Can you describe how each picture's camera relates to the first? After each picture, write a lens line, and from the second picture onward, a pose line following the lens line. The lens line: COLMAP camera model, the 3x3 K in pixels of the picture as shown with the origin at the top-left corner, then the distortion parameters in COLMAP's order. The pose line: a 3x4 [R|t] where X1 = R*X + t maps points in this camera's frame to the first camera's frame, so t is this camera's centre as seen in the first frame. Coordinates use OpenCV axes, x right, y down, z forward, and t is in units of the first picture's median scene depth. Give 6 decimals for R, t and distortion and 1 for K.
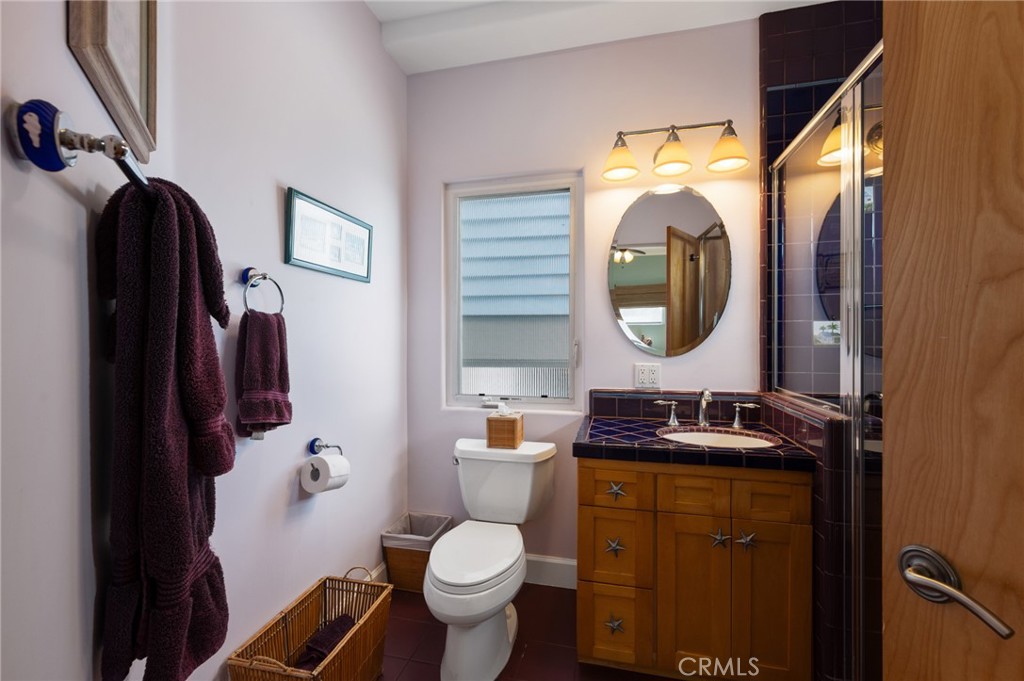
lens RADIAL K [[446.2, 0, 512.0], [0, 446.2, 340.5], [0, 0, 1]] dist [-0.001172, -0.000170]
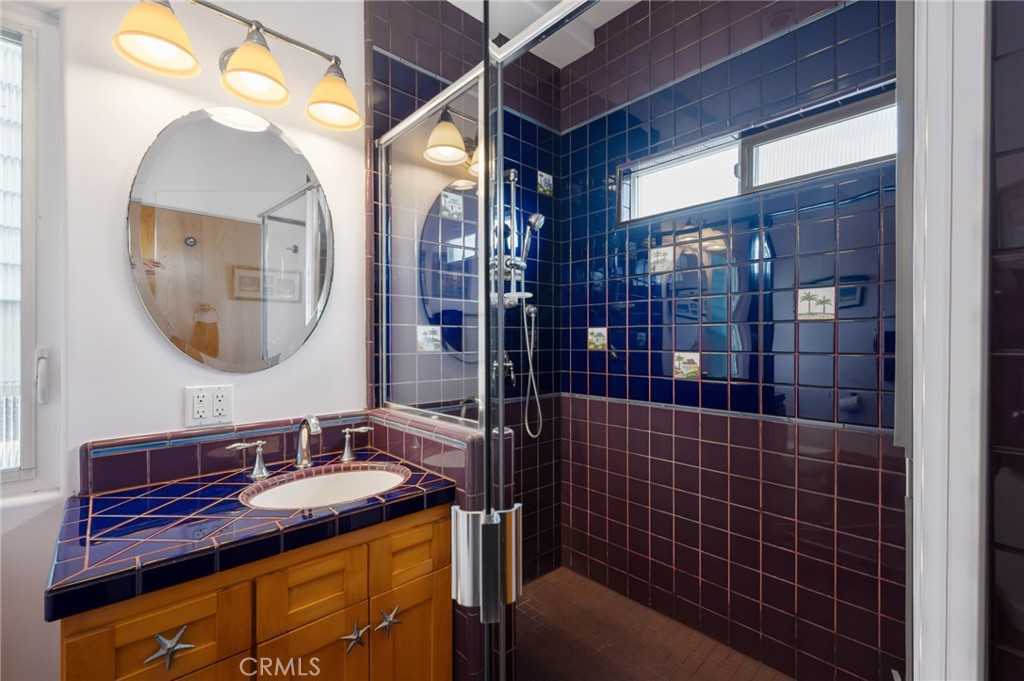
lens RADIAL K [[438.9, 0, 515.5], [0, 438.9, 344.2], [0, 0, 1]] dist [-0.001797, -0.000667]
pose [[0.546305, -0.003924, 0.837577, 0.026854], [0.002601, 0.999992, 0.002989, -0.007280], [-0.837582, 0.000545, 0.546311, 0.332858]]
